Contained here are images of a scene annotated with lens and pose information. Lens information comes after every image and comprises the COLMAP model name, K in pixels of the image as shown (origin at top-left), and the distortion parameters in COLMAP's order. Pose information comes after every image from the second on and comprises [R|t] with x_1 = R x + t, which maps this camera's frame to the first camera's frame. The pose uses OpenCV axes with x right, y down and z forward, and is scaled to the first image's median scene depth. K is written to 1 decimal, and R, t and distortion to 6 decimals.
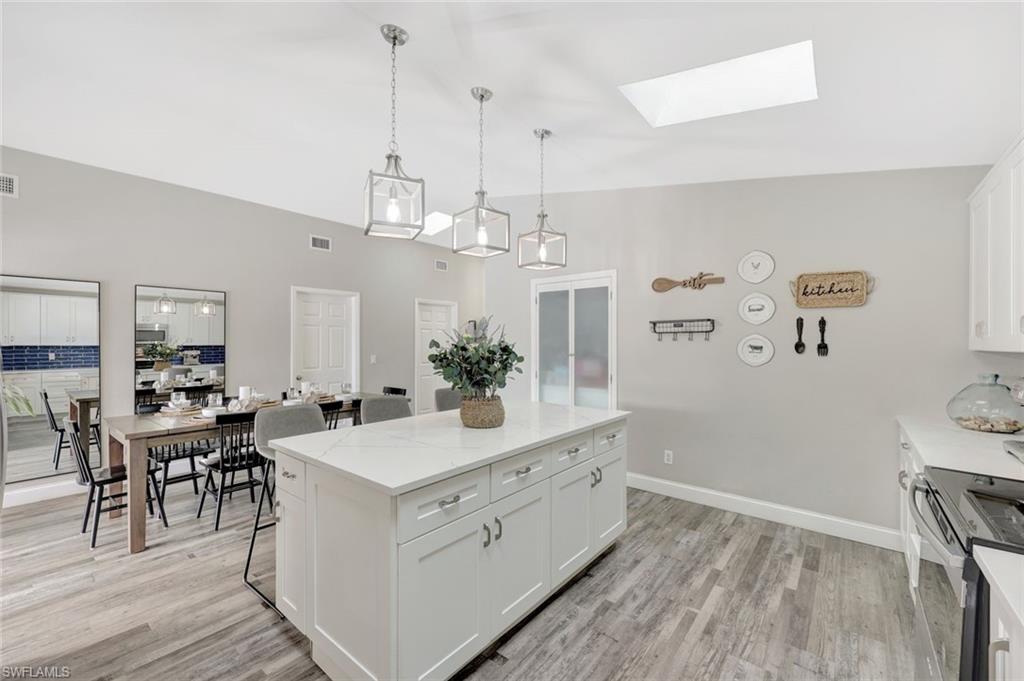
lens RADIAL K [[414.5, 0, 508.1], [0, 414.5, 343.3], [0, 0, 1]] dist [0.000433, -0.000010]
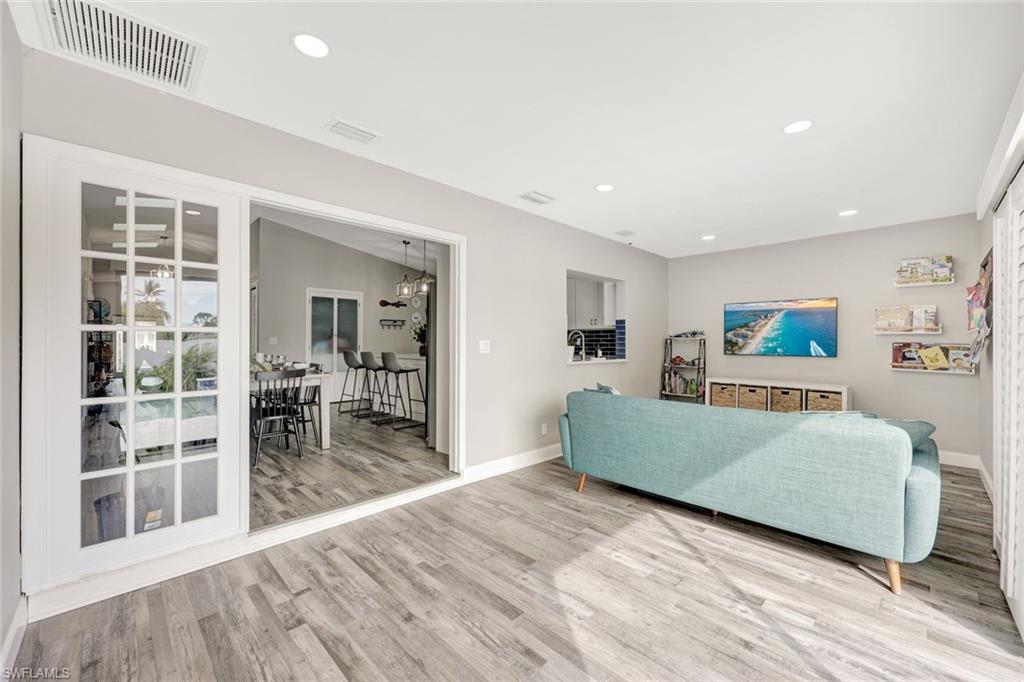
lens RADIAL K [[414.2, 0, 512.0], [0, 414.2, 341.0], [0, 0, 1]] dist [-0.002821, -0.000107]
pose [[0.103431, 0.004726, 0.994625, -2.053087], [0.001109, 0.999988, -0.004867, 0.083067], [-0.994636, 0.001607, 0.103425, 0.105784]]
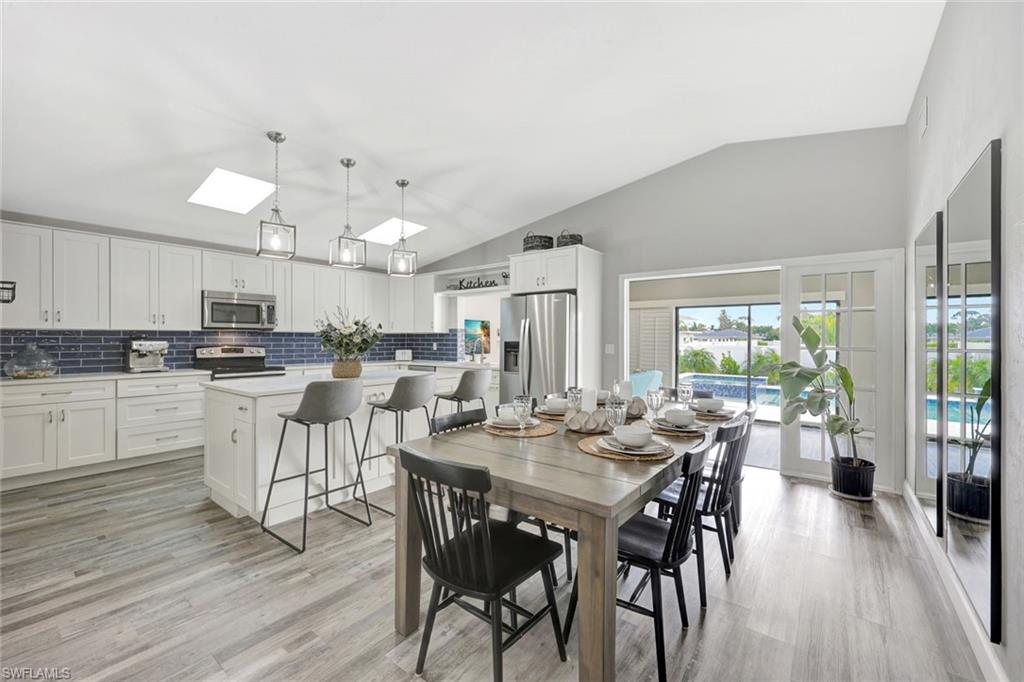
lens RADIAL K [[427.3, 0, 510.5], [0, 427.3, 338.8], [0, 0, 1]] dist [0.001001, 0.000022]
pose [[-0.999712, -0.004512, -0.023562, -0.470579], [-0.004558, 0.999988, 0.001881, 0.033523], [0.023553, 0.001988, -0.999721, 1.935644]]
